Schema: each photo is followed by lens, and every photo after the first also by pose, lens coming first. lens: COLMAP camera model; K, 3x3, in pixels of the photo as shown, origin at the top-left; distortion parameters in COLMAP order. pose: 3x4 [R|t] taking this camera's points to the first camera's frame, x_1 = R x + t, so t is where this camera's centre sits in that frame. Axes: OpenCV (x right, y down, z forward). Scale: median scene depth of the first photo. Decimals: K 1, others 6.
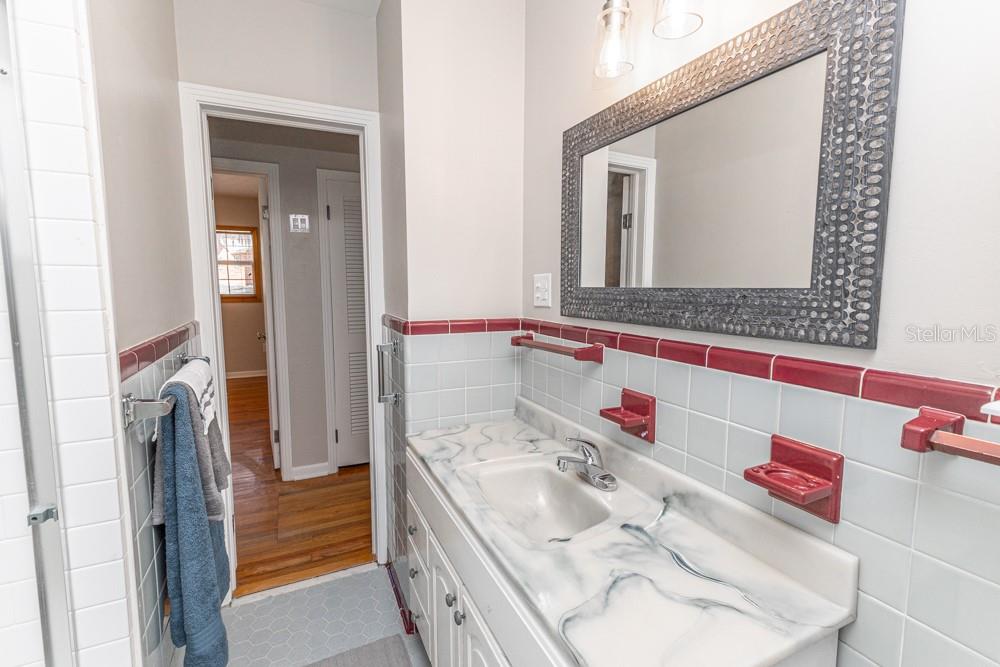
lens RADIAL K [[432.3, 0, 498.8], [0, 432.3, 330.6], [0, 0, 1]] dist [0.014634, -0.001065]
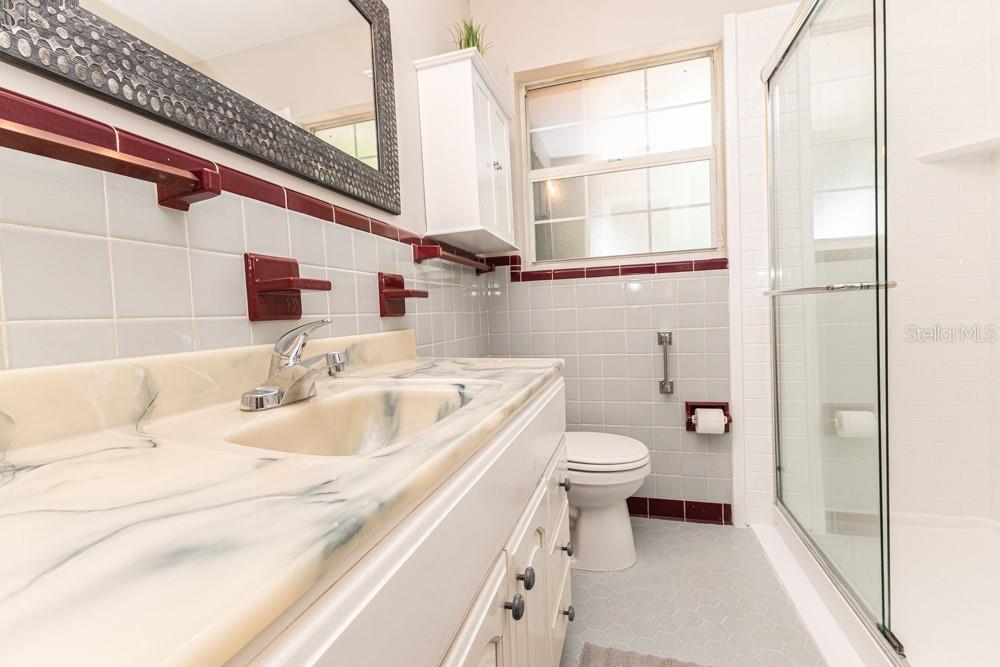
lens RADIAL K [[432.3, 0, 501.0], [0, 432.3, 332.6], [0, 0, 1]] dist [0.014634, -0.001065]
pose [[-0.740939, -0.001458, 0.671571, -0.667112], [0.107042, 0.986957, 0.120242, 0.335020], [-0.662987, 0.160979, -0.731119, 1.969122]]
